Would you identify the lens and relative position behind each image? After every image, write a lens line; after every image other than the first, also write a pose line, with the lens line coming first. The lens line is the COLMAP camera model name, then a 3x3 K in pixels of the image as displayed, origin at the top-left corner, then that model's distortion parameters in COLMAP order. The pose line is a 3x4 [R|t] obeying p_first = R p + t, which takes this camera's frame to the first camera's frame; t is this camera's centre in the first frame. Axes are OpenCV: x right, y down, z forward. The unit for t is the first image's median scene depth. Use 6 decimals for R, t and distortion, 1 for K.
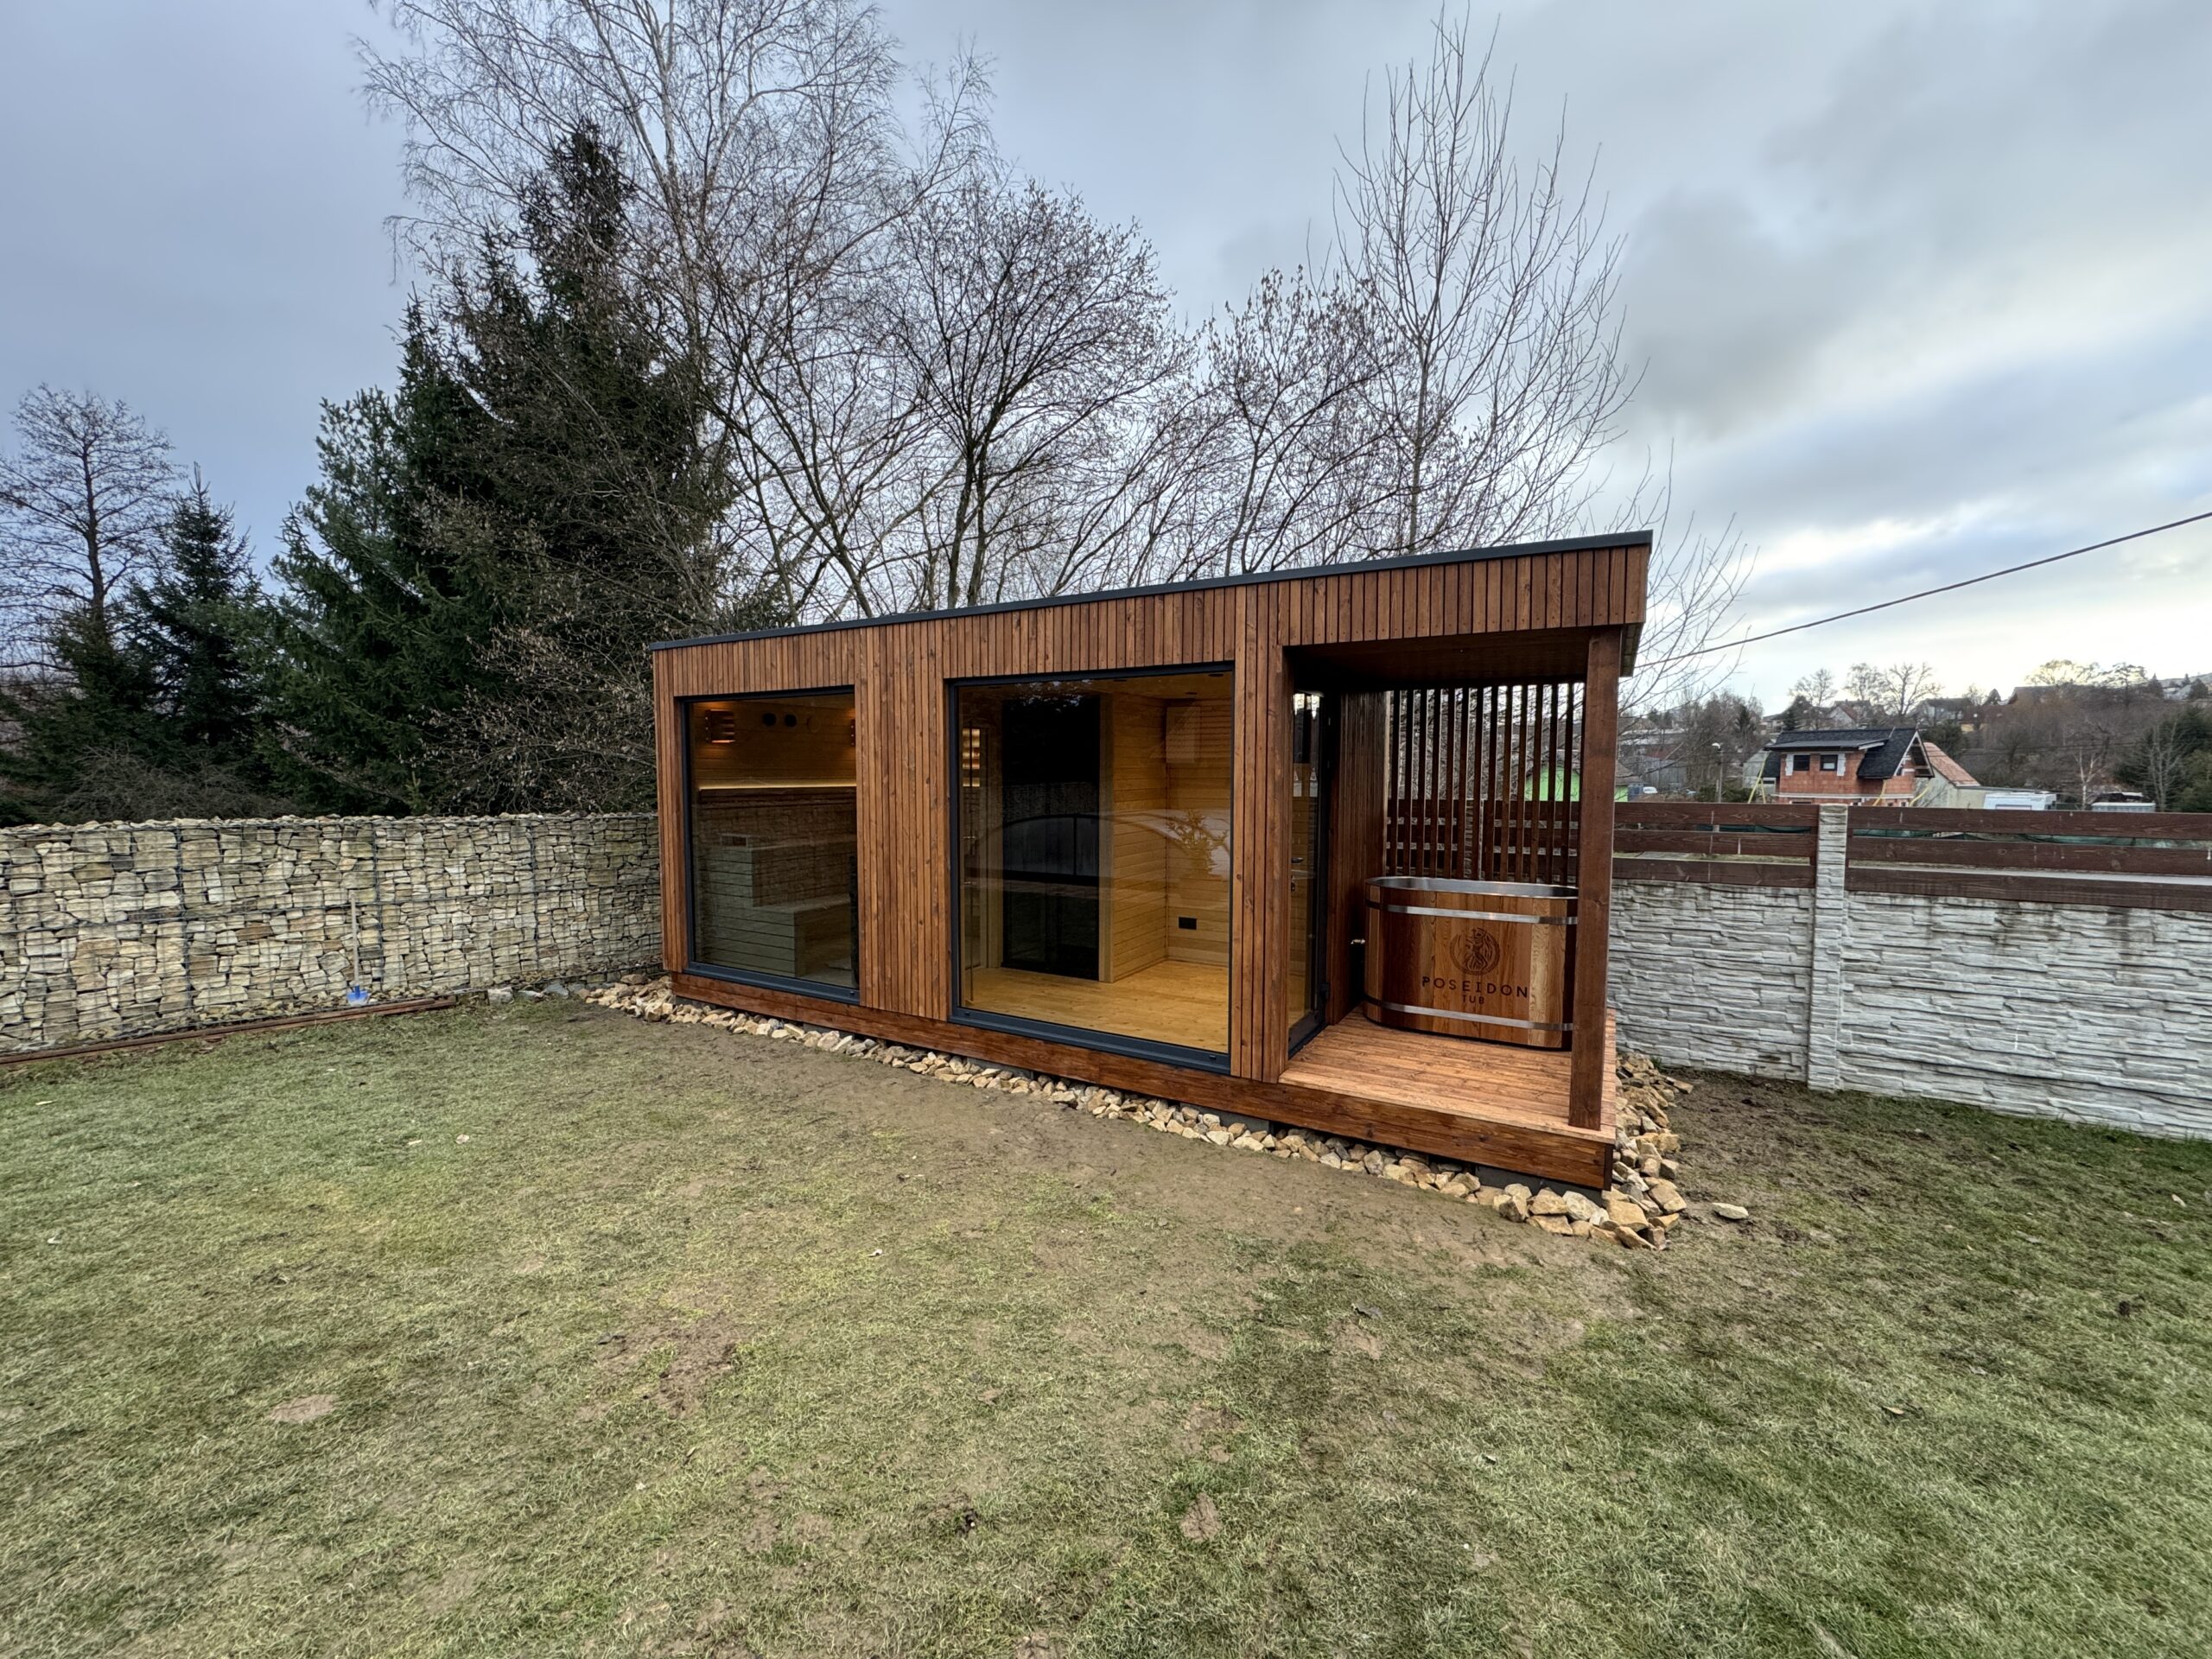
lens RADIAL K [[878.7, 0, 1104.2], [0, 878.7, 828.0], [0, 0, 1]] dist [-0.002073, 0.000014]
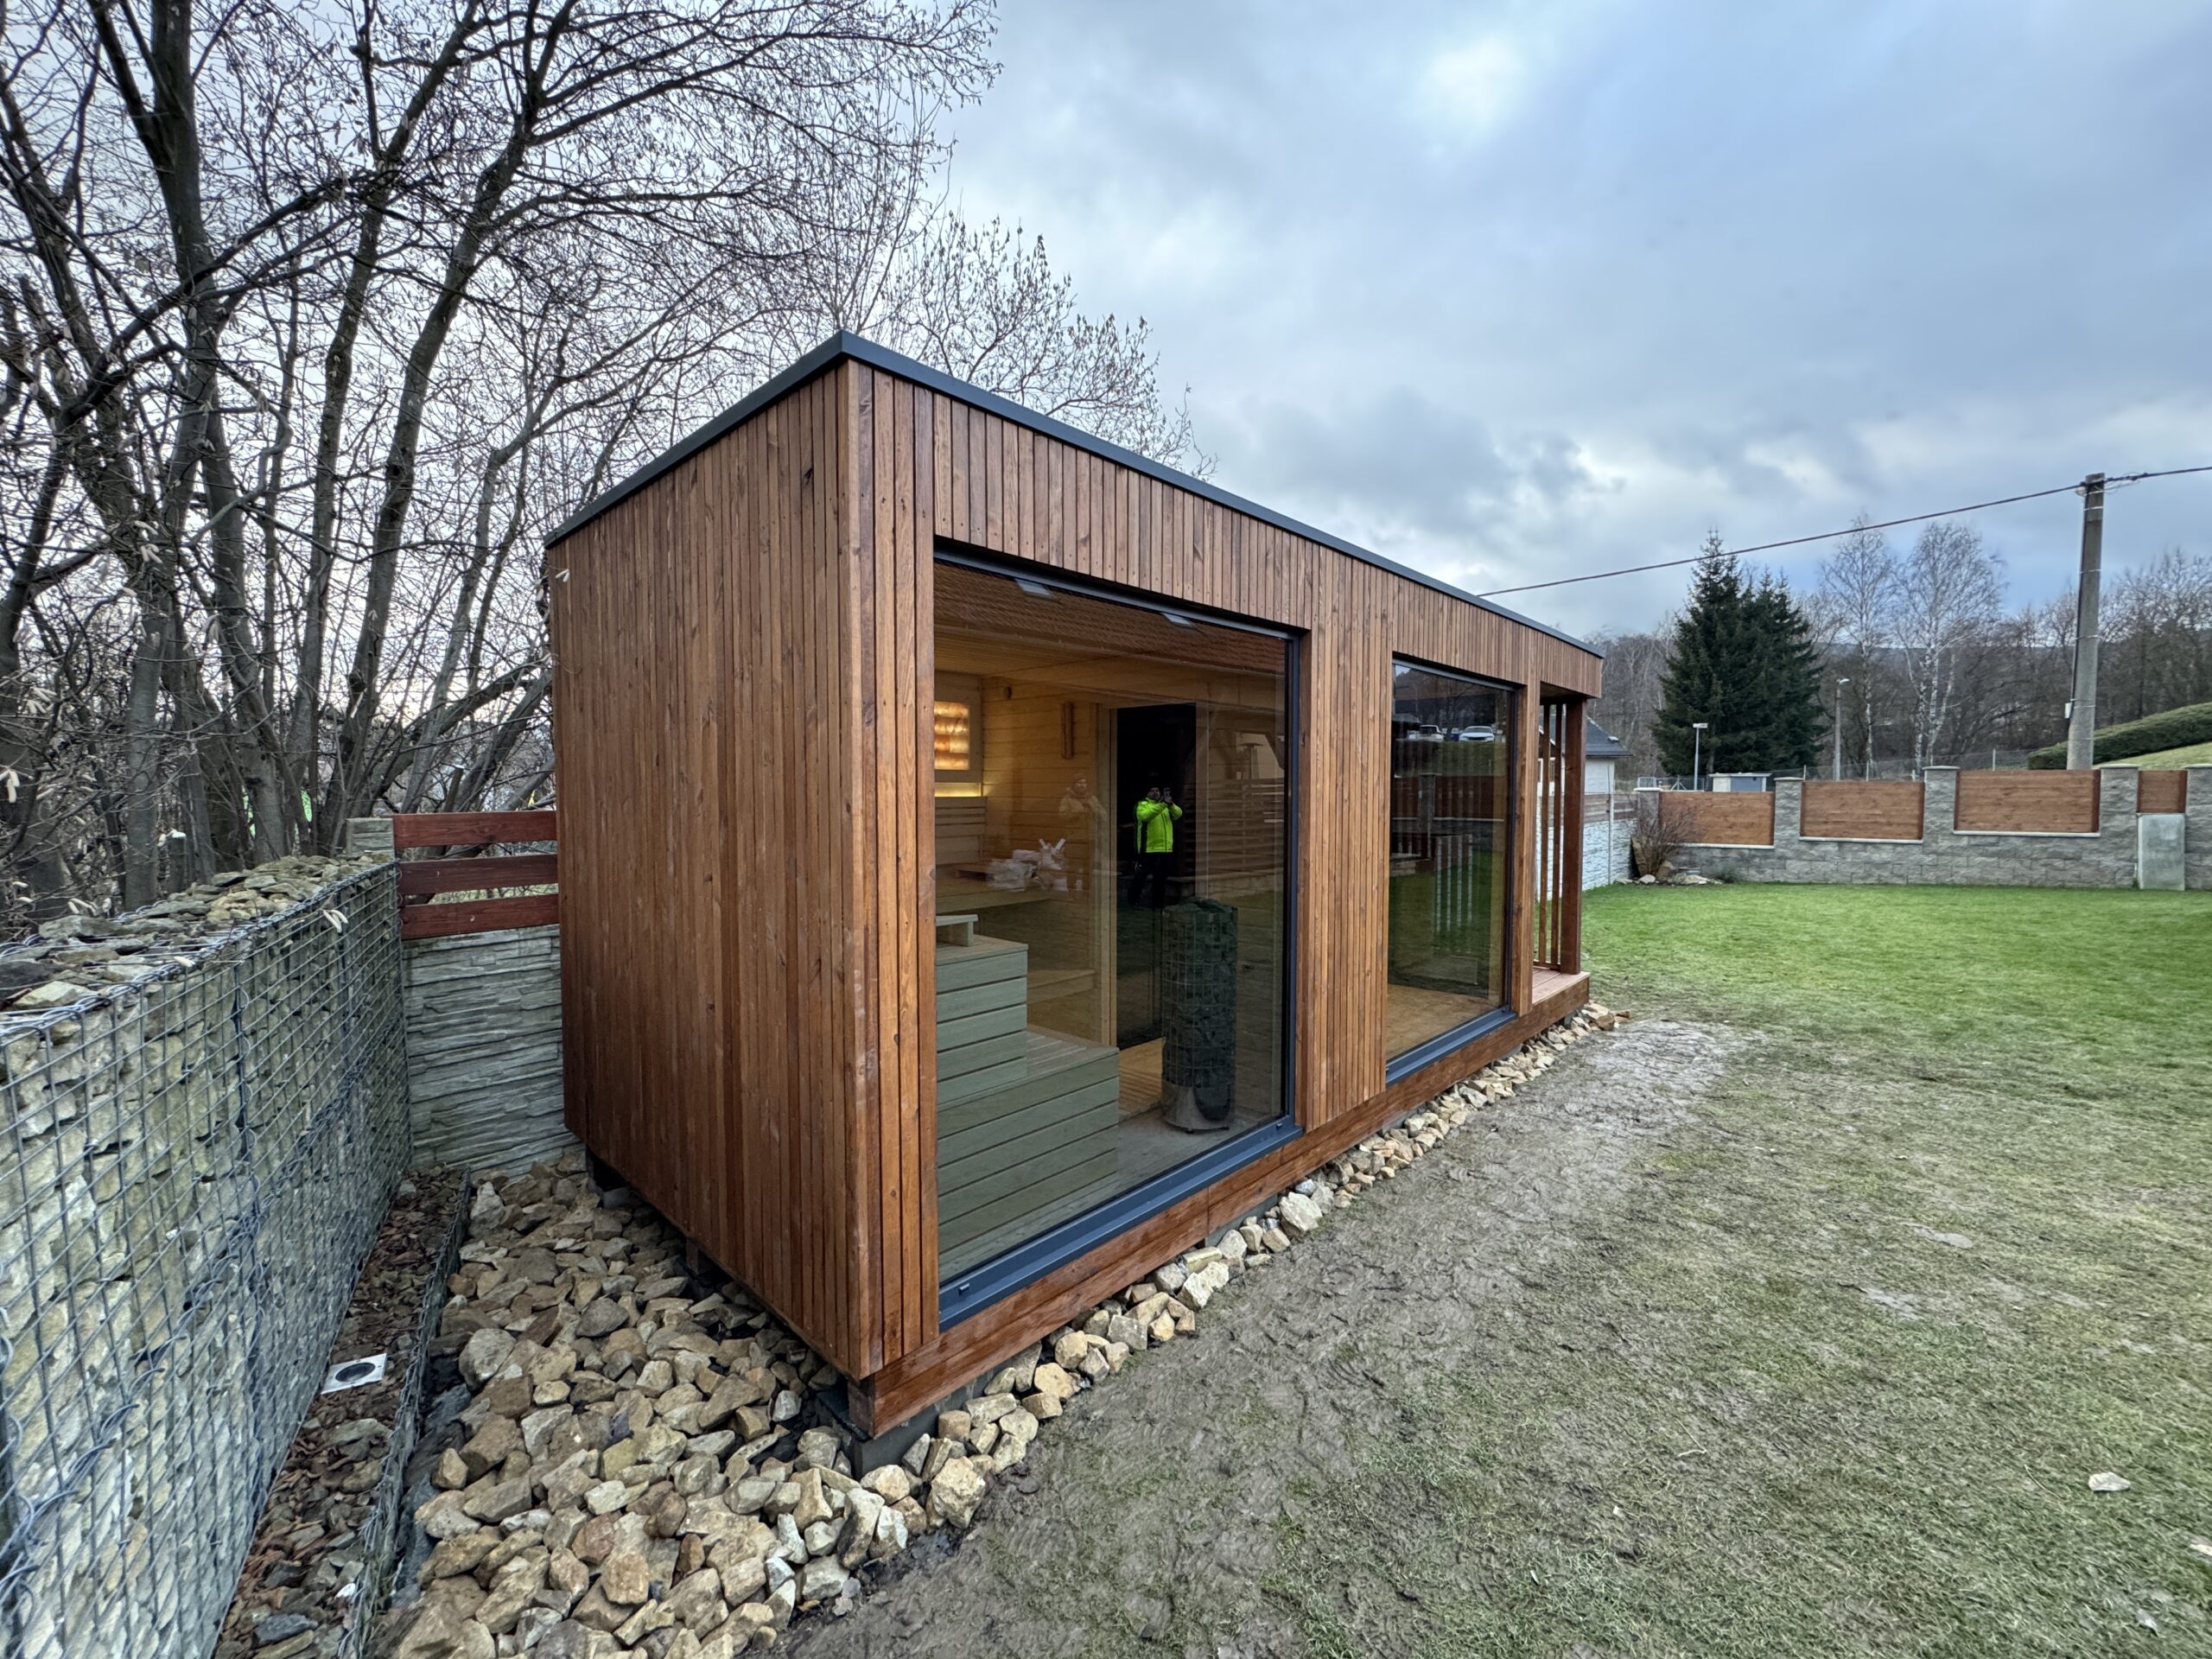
lens RADIAL K [[880.0, 0, 1109.3], [0, 880.0, 828.5], [0, 0, 1]] dist [-0.000220, 0.000048]
pose [[0.230971, -0.045672, 0.971888, -0.972521], [0.065788, 0.997345, 0.031234, -0.051242], [-0.970734, 0.056724, 0.233362, 1.031761]]
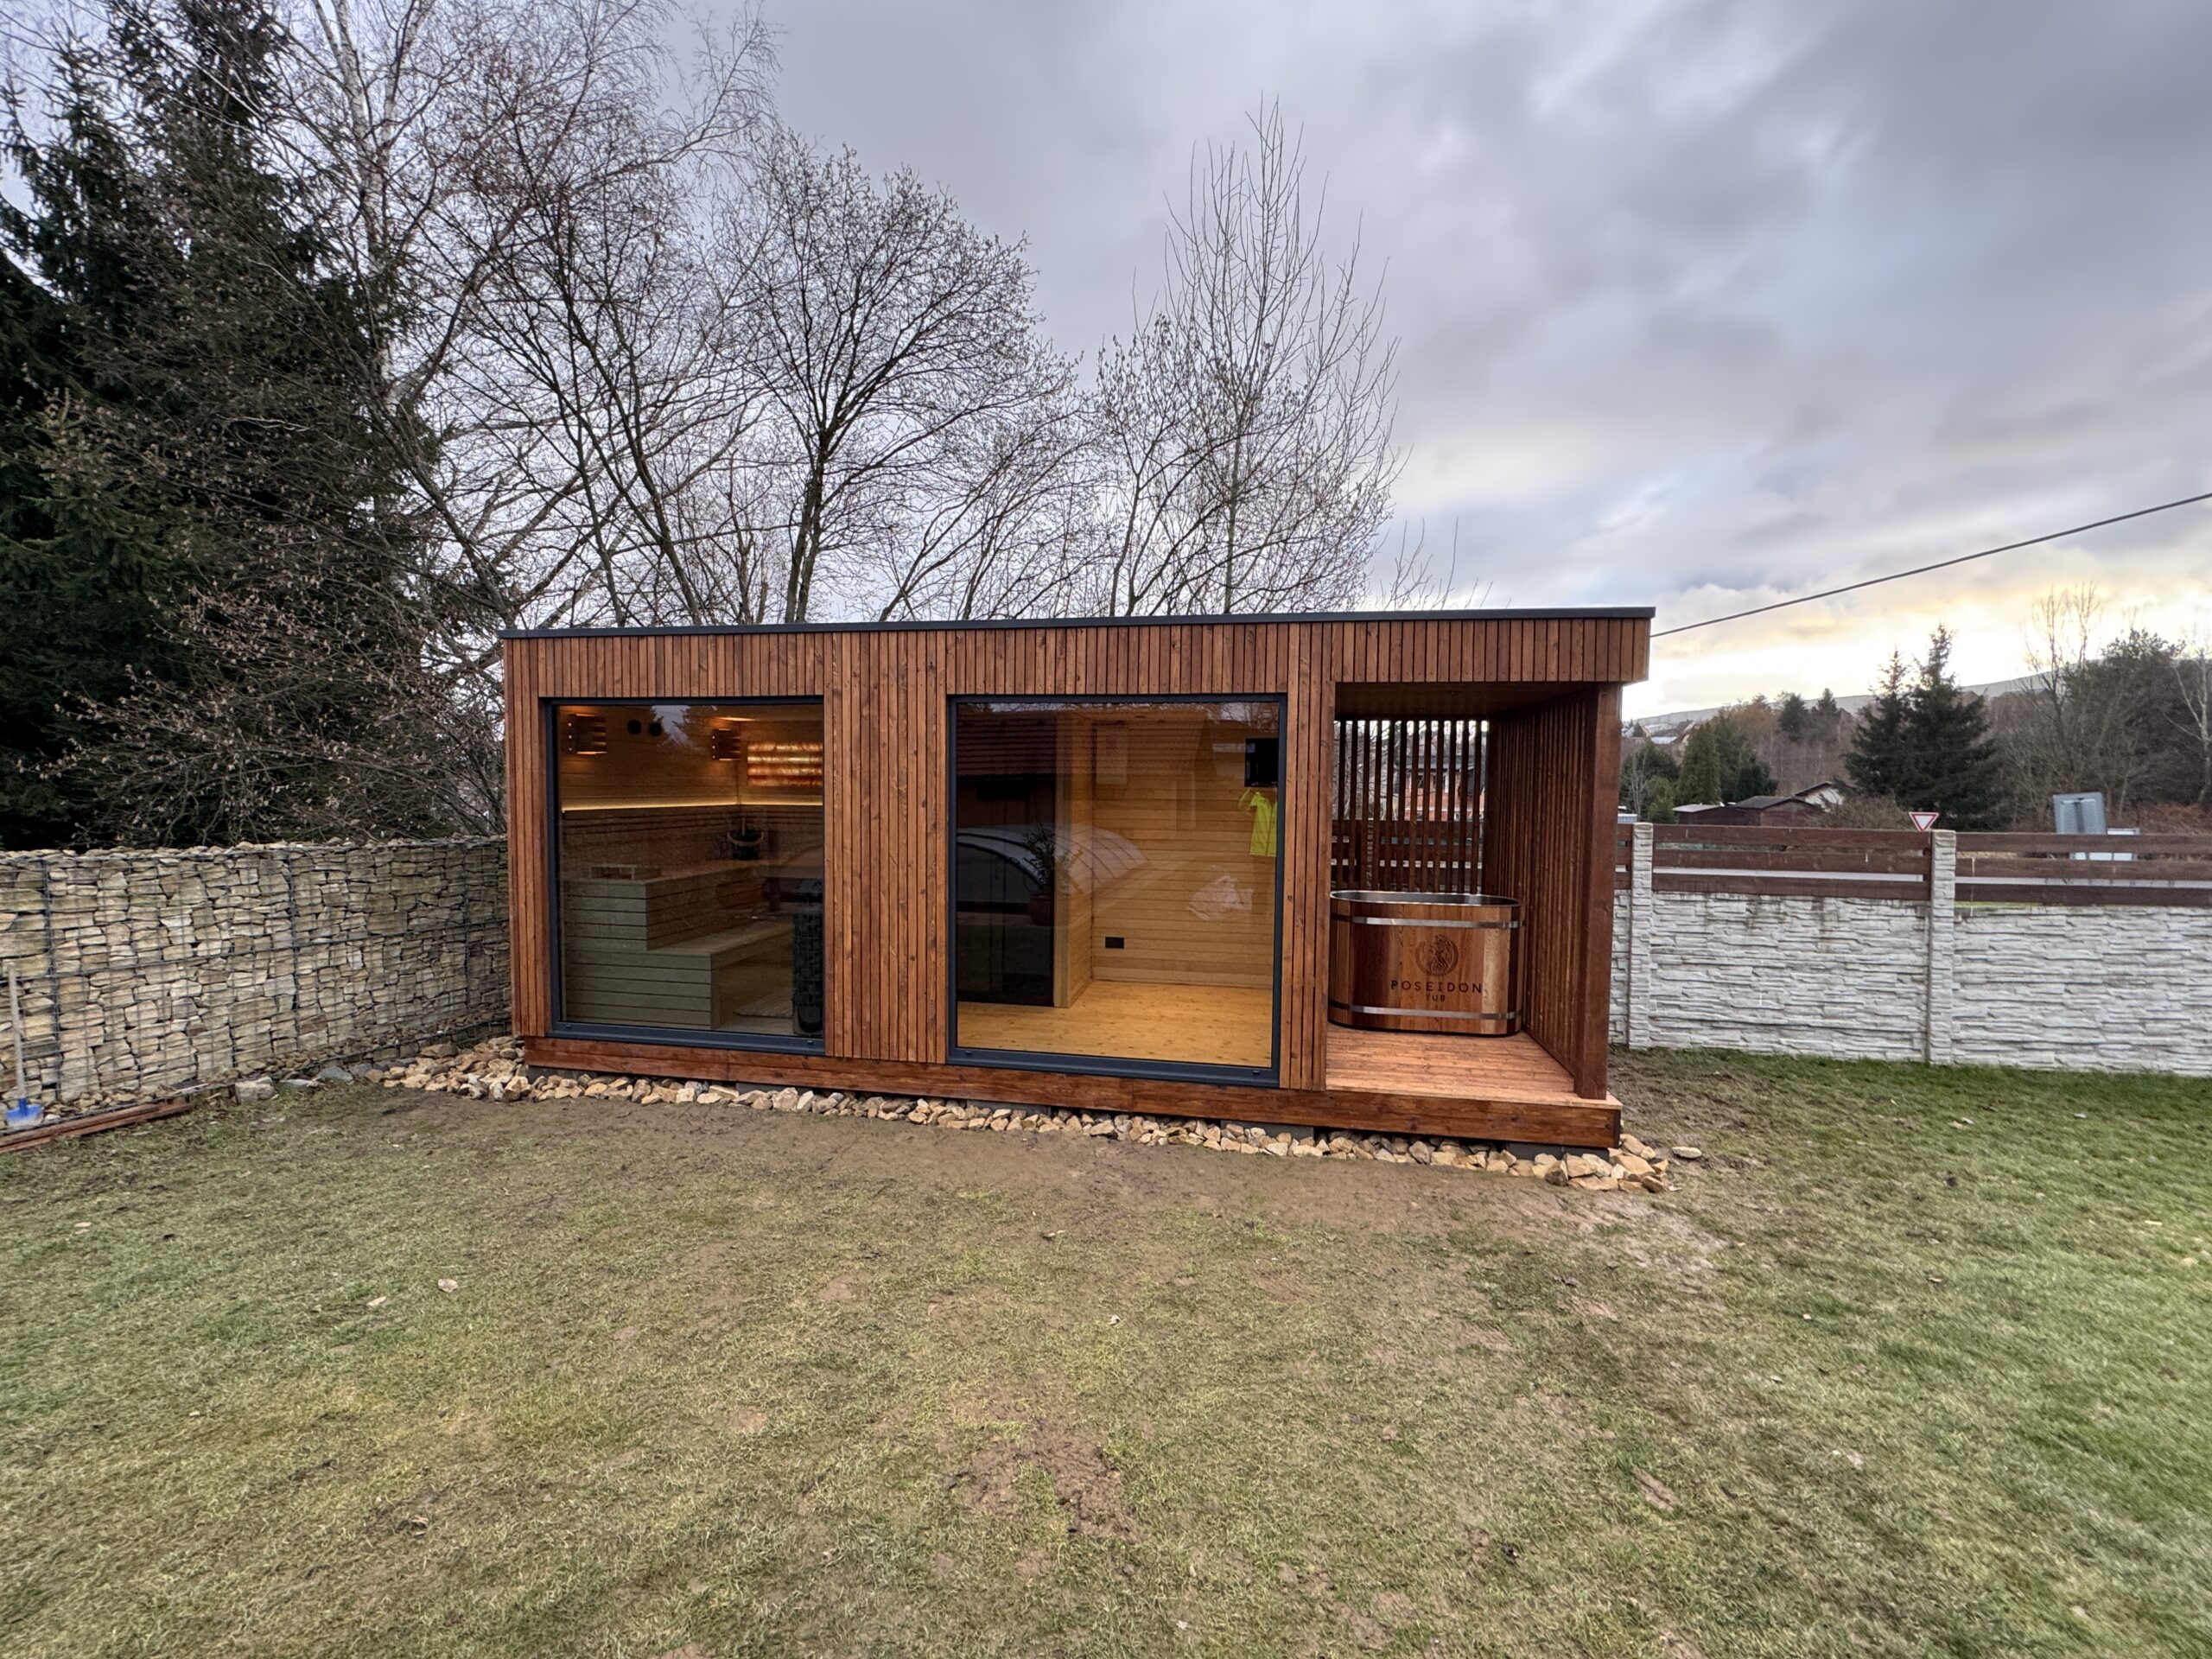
lens RADIAL K [[878.7, 0, 1104.2], [0, 878.7, 828.0], [0, 0, 1]] dist [-0.002073, 0.000014]
pose [[0.938860, -0.008068, 0.344206, -0.334839], [0.012796, 0.999852, -0.011466, -0.015179], [-0.344063, 0.015169, 0.938824, 0.069945]]
